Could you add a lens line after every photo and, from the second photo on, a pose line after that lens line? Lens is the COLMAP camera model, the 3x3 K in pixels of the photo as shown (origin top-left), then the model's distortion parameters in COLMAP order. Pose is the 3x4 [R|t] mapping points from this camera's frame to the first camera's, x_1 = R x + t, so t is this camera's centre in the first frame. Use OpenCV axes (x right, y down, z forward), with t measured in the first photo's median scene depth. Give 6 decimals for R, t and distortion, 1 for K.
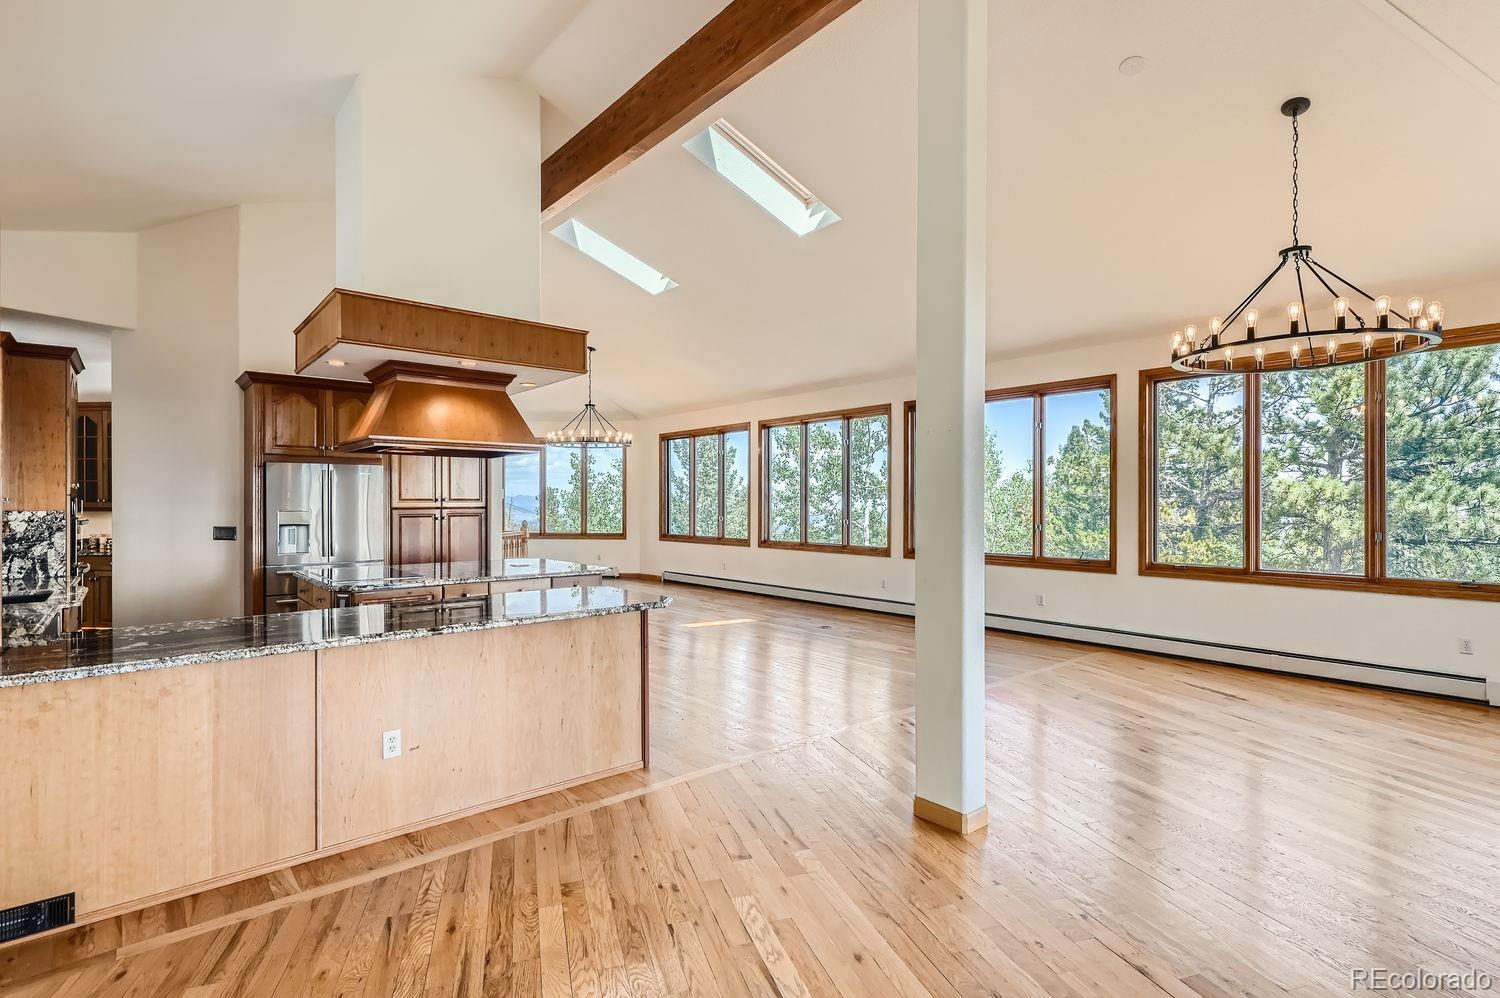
lens RADIAL K [[723.5, 0, 749.1], [0, 723.5, 499.7], [0, 0, 1]] dist [0.014185, -0.001254]
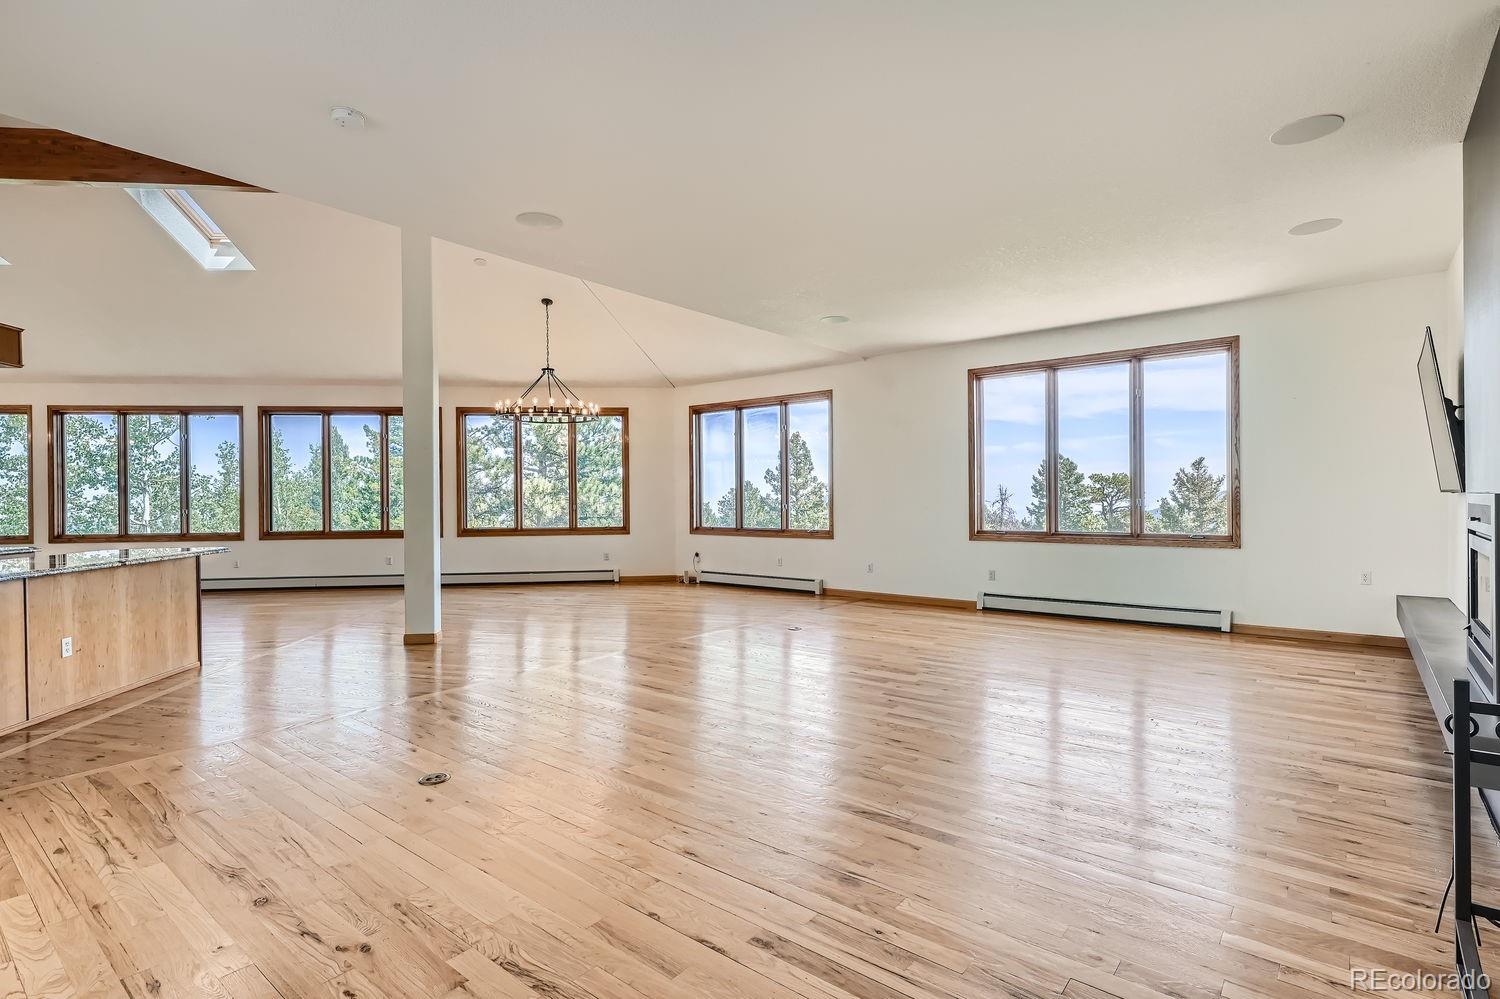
lens RADIAL K [[723.5, 0, 749.2], [0, 723.5, 498.1], [0, 0, 1]] dist [0.014185, -0.001254]
pose [[0.562028, -0.005816, 0.827098, -0.249473], [0.007148, 0.999972, 0.002175, 0.012820], [-0.827087, 0.004690, 0.562054, -0.249507]]
